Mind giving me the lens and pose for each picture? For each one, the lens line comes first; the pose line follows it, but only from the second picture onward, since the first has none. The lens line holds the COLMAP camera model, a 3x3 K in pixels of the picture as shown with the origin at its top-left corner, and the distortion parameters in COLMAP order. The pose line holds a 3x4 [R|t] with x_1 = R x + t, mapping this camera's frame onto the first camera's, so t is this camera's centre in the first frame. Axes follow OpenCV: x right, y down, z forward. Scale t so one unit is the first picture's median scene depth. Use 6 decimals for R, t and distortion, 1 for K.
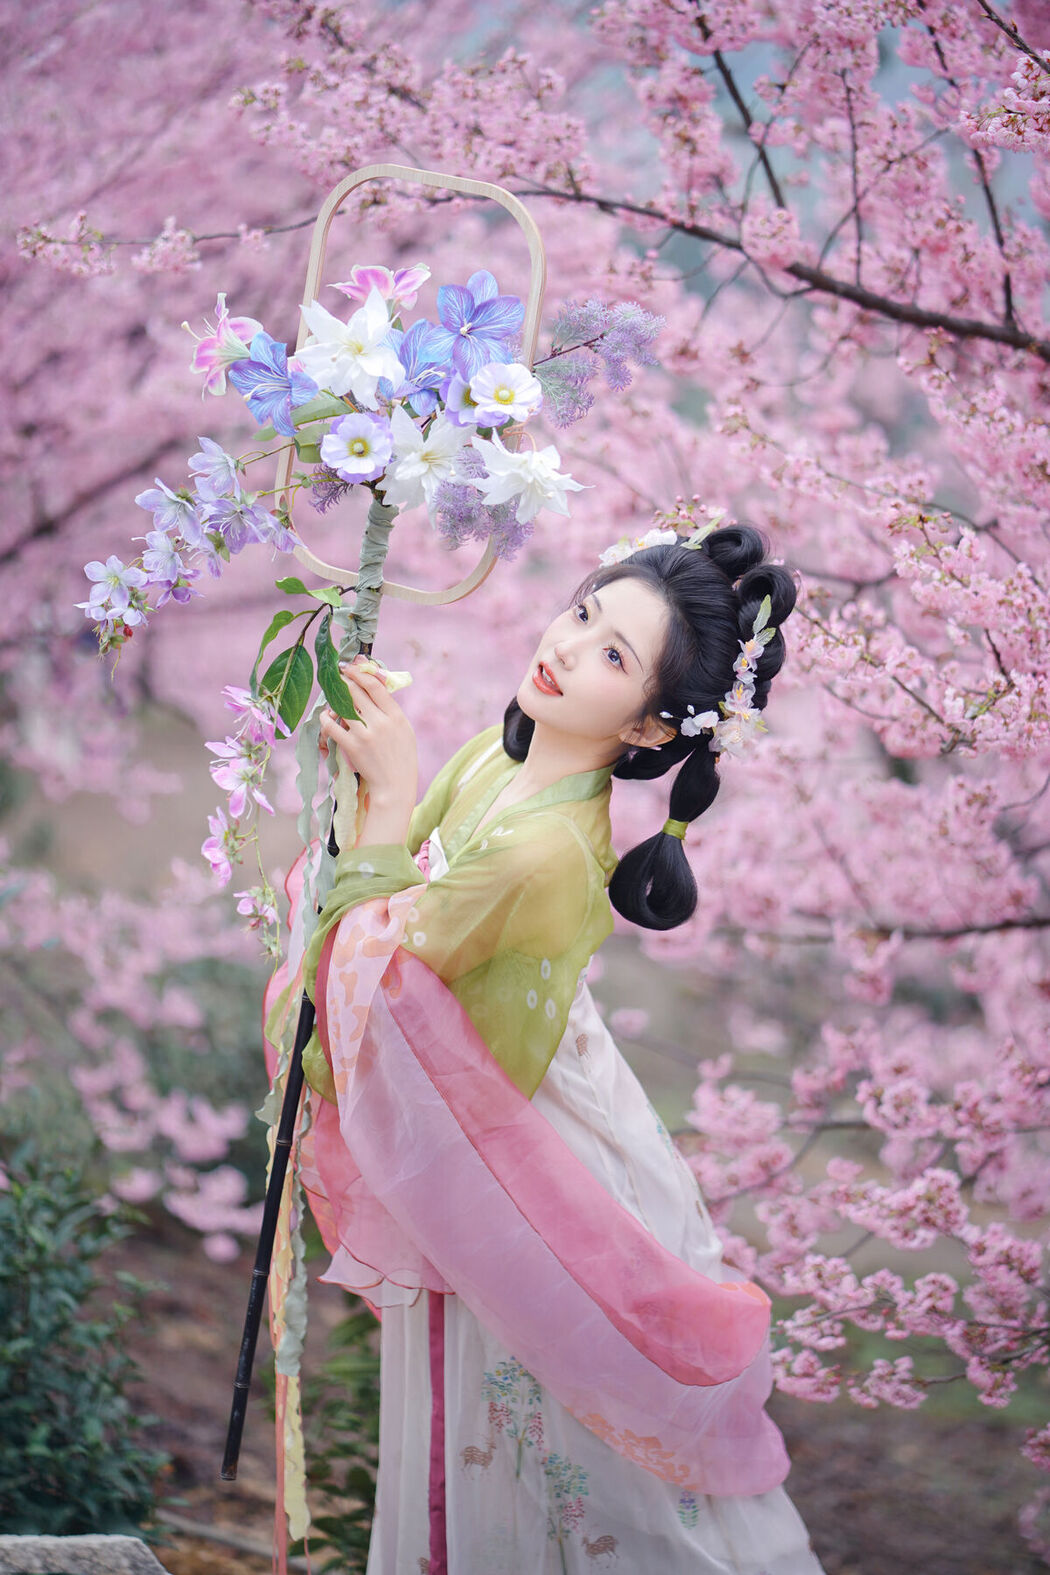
lens RADIAL K [[3817.7, 0, 525.0], [0, 3817.7, 787.5], [0, 0, 1]] dist [0.377346, -5.193757]
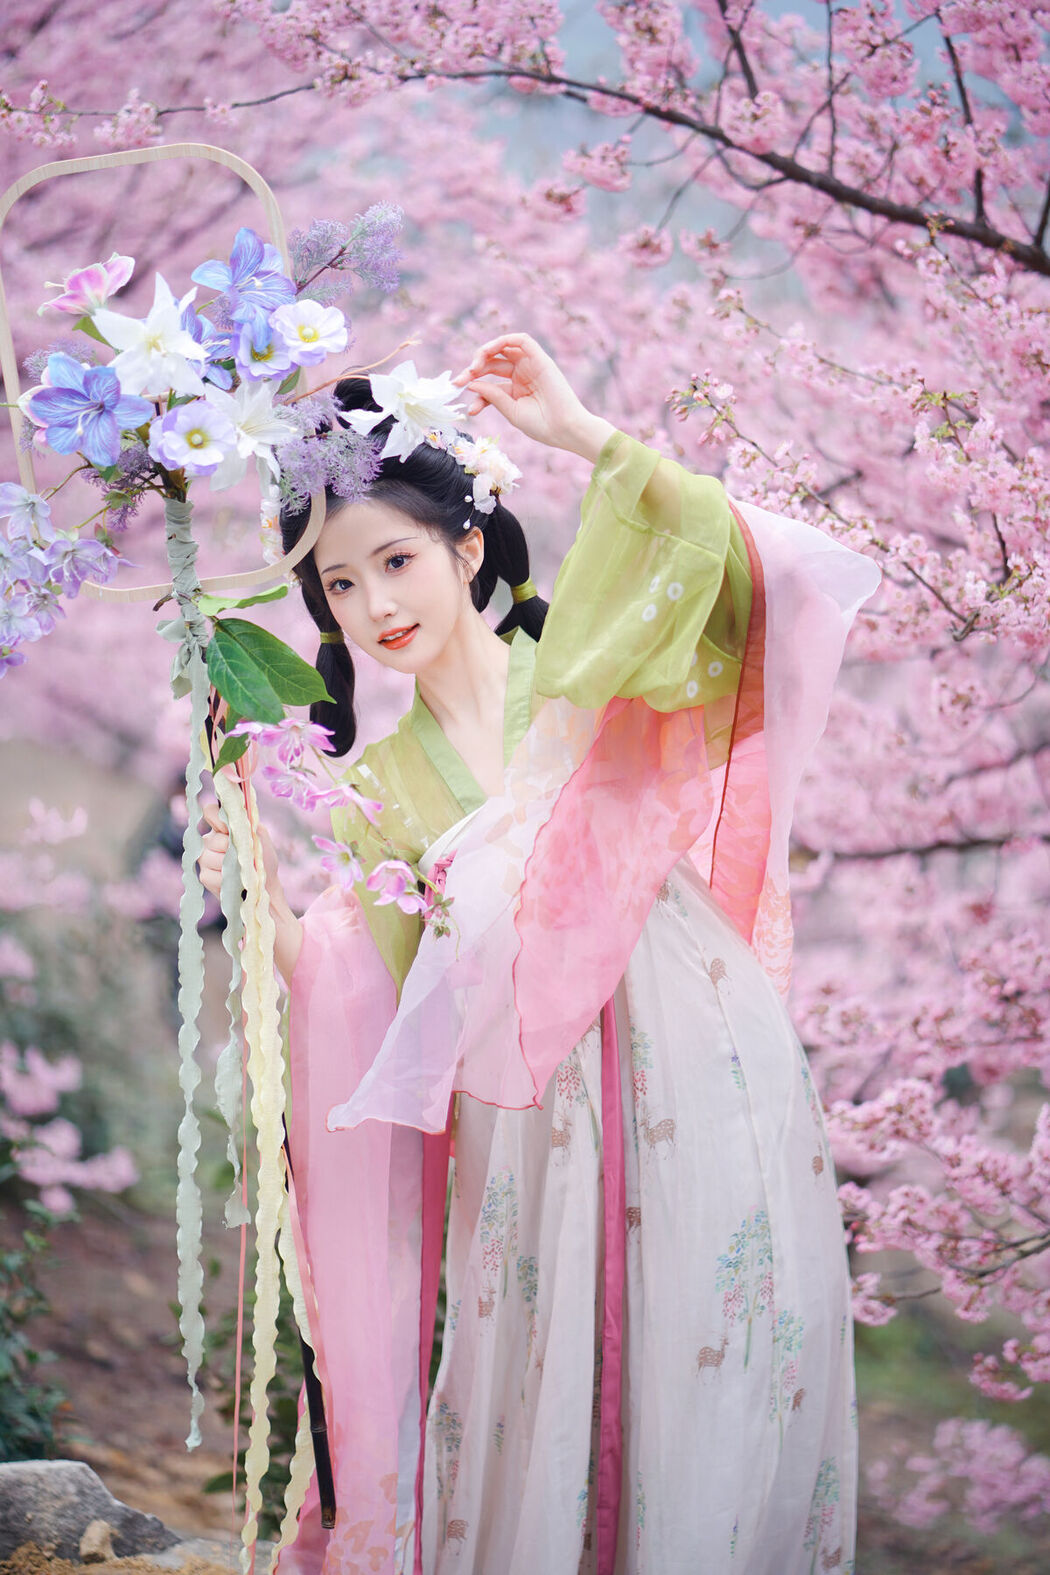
lens RADIAL K [[3817.7, 0, 525.0], [0, 3817.7, 787.5], [0, 0, 1]] dist [0.377346, -5.193757]
pose [[0.997288, 0.006387, 0.073323, -0.062969], [-0.006434, 0.999979, 0.000412, 0.025243], [-0.073319, -0.000882, 0.997308, 0.031961]]
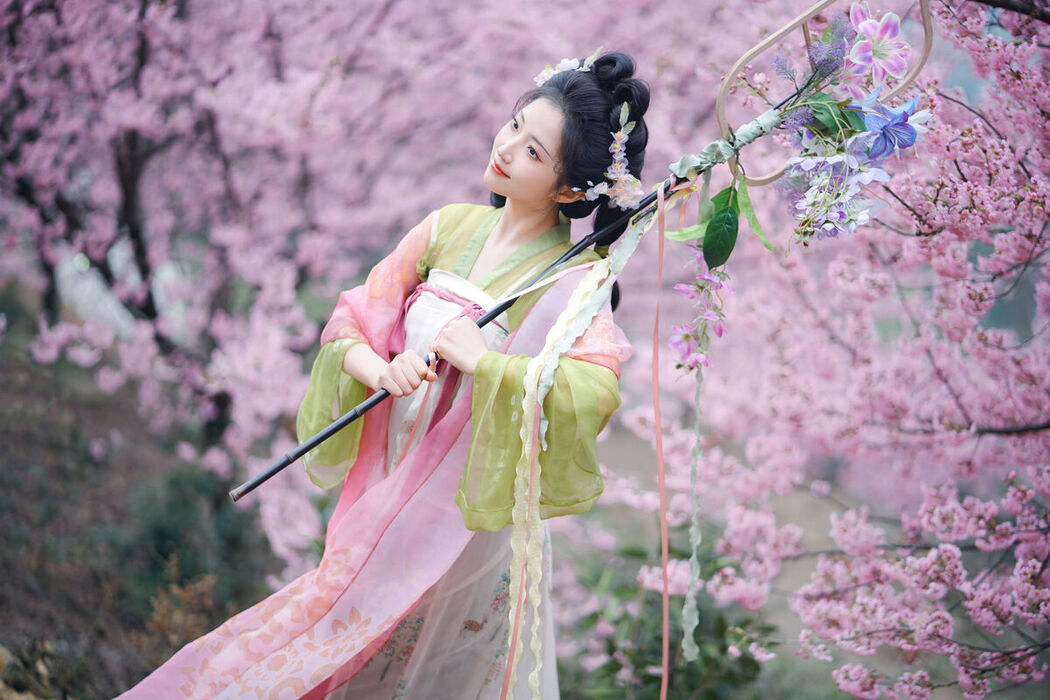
lens RADIAL K [[2545.1, 0, 525.0], [0, 2545.1, 313.5], [0, 0, 1]] dist [0.377346, -5.193757]
pose [[0.981798, 0.037556, -0.186178, 0.128394], [-0.052097, 0.995909, -0.073835, 0.091966], [0.182643, 0.082190, 0.979738, -0.022278]]
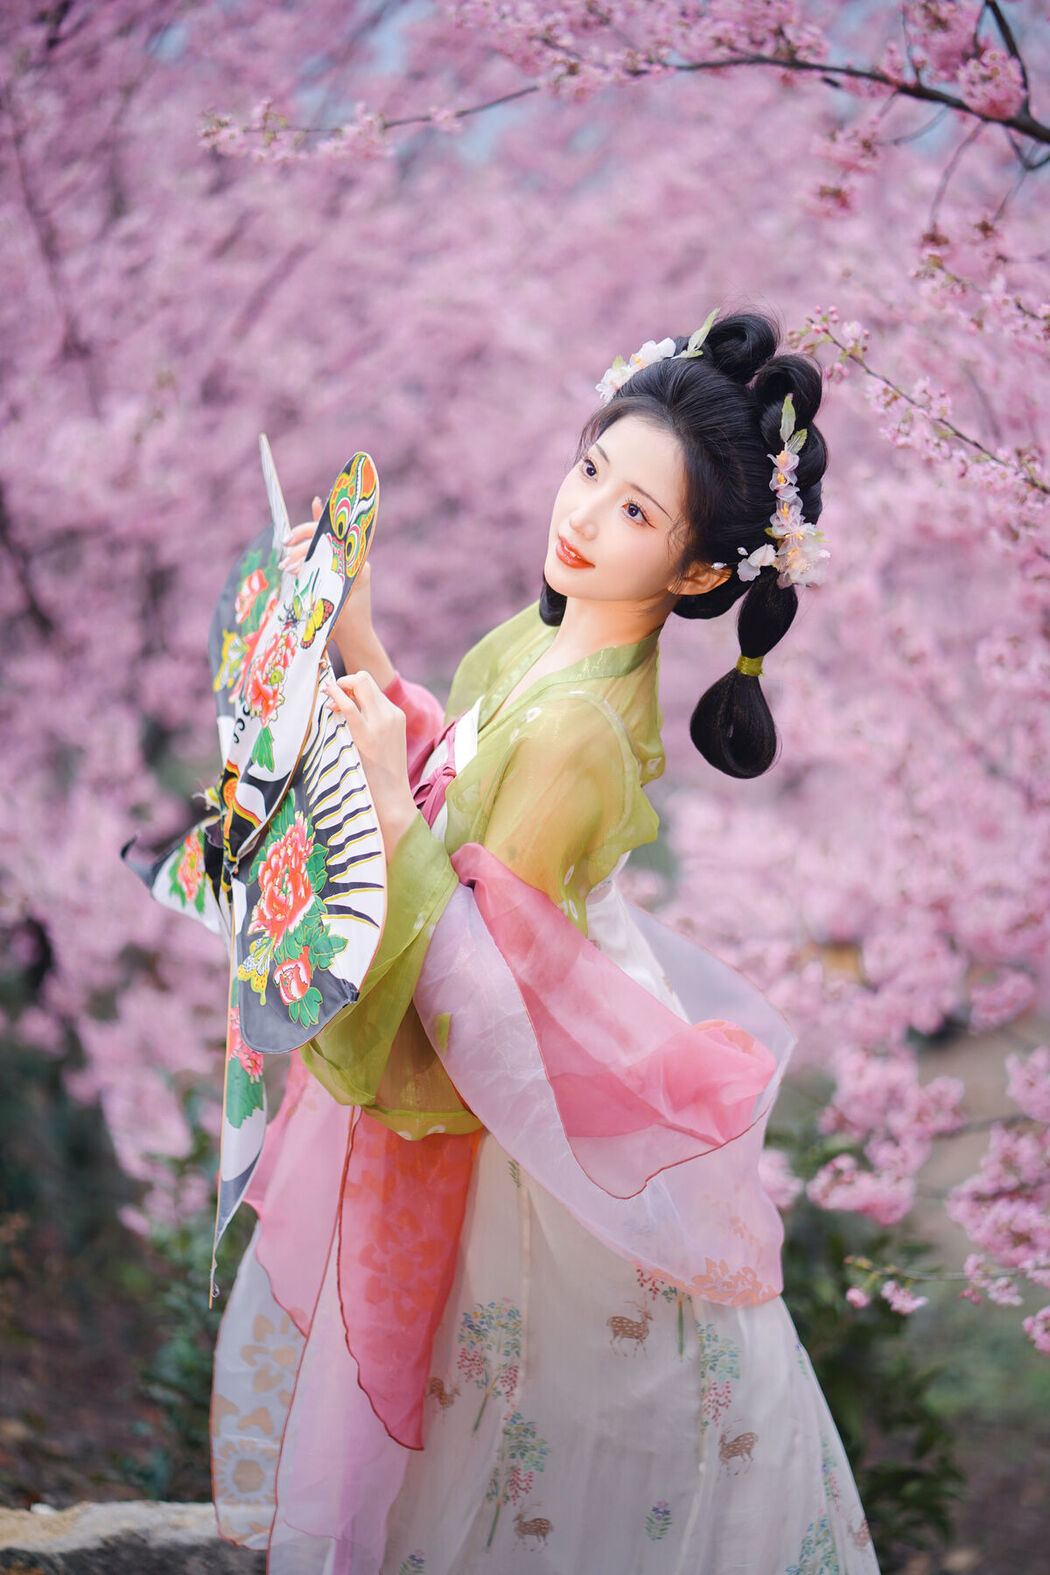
lens RADIAL K [[3817.7, 0, 525.0], [0, 3817.7, 787.5], [0, 0, 1]] dist [0.377346, -5.193757]
pose [[0.981485, -0.022391, -0.190224, 0.124470], [0.009075, 0.997465, -0.070585, 0.088631], [0.191322, 0.067552, 0.979200, 0.081653]]
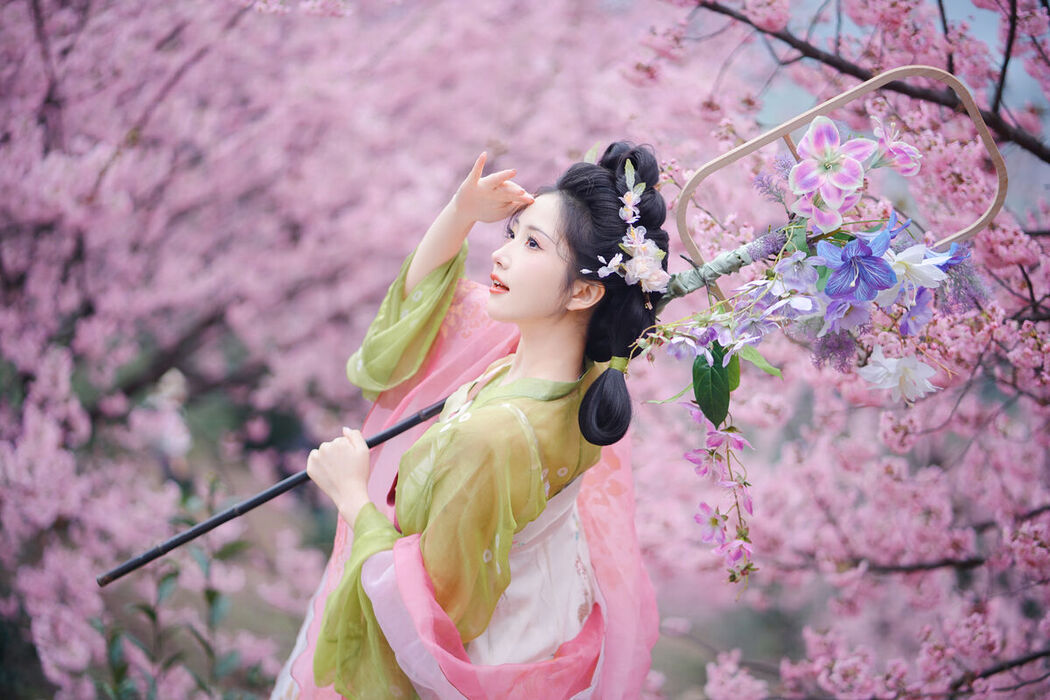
lens RADIAL K [[2545.1, 0, 525.0], [0, 2545.1, 313.5], [0, 0, 1]] dist [0.377346, -5.193757]
pose [[0.994717, 0.051895, -0.088573, 0.063474], [-0.061268, 0.992411, -0.106617, 0.064352], [0.082368, 0.111480, 0.990347, 0.108166]]
